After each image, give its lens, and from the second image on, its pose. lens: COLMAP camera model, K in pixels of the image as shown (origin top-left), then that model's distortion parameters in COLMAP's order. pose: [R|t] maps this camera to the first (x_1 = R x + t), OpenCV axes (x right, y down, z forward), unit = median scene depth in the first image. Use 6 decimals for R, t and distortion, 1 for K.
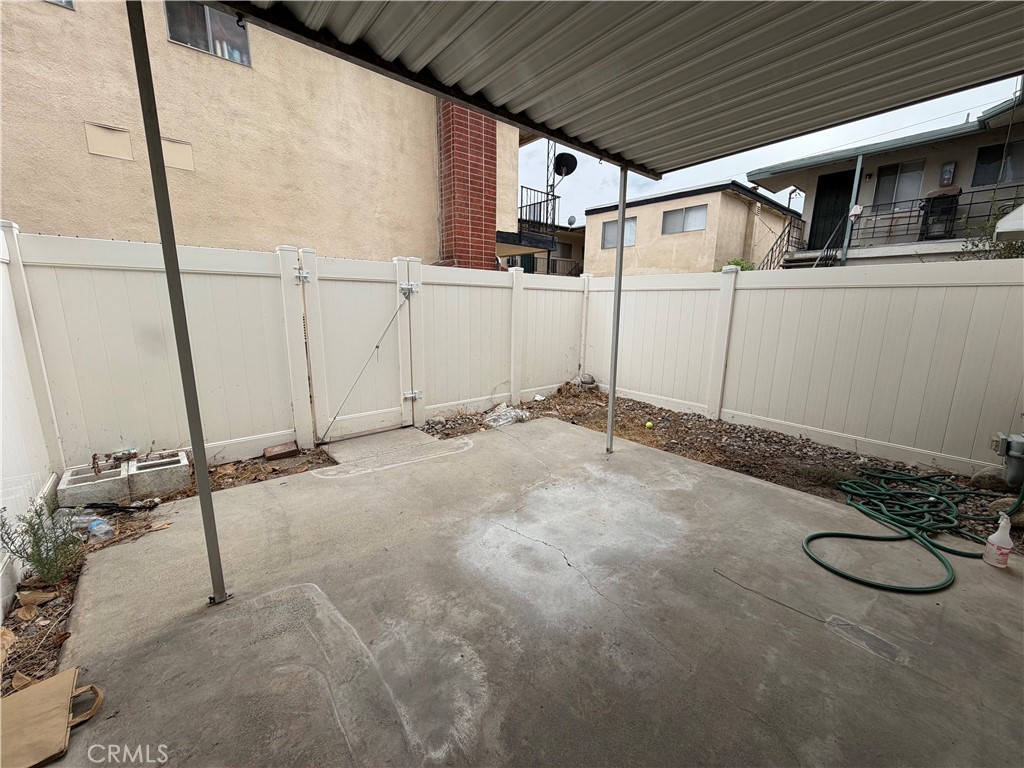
lens RADIAL K [[407.3, 0, 509.6], [0, 407.3, 386.2], [0, 0, 1]] dist [0.008366, -0.000513]
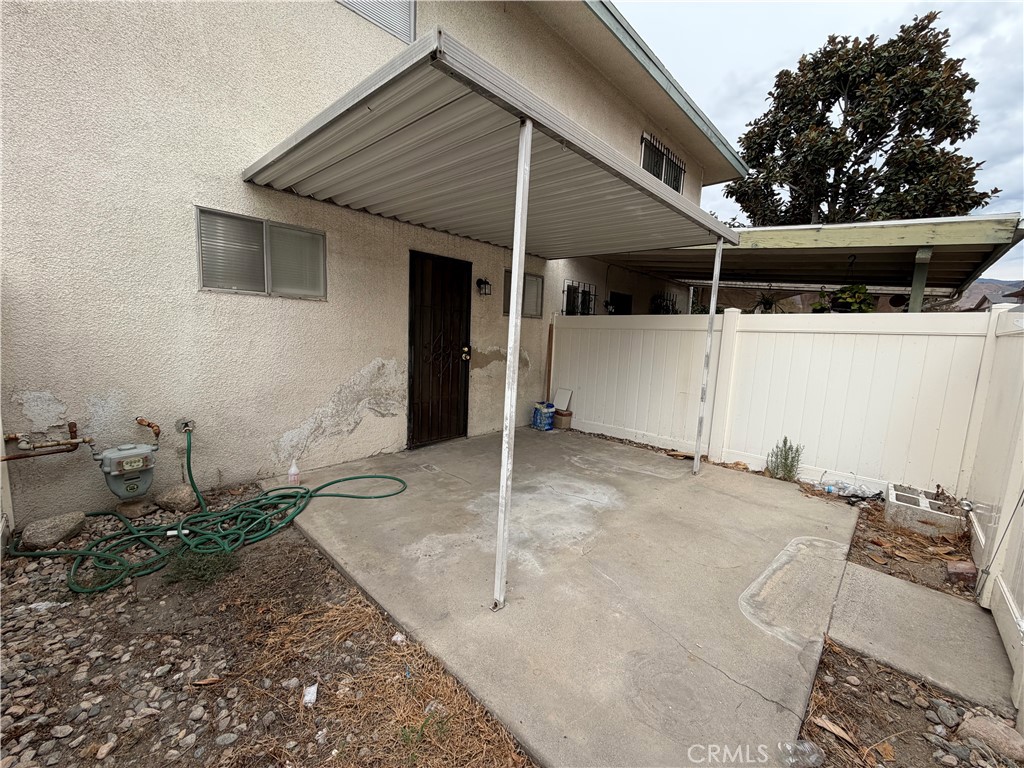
lens RADIAL K [[407.3, 0, 514.3], [0, 407.3, 383.3], [0, 0, 1]] dist [0.008366, -0.000513]
pose [[-0.992225, -0.037642, -0.118629, 0.468111], [-0.073821, 0.945392, 0.317465, -0.477934], [0.100201, 0.323754, -0.940821, 2.215235]]
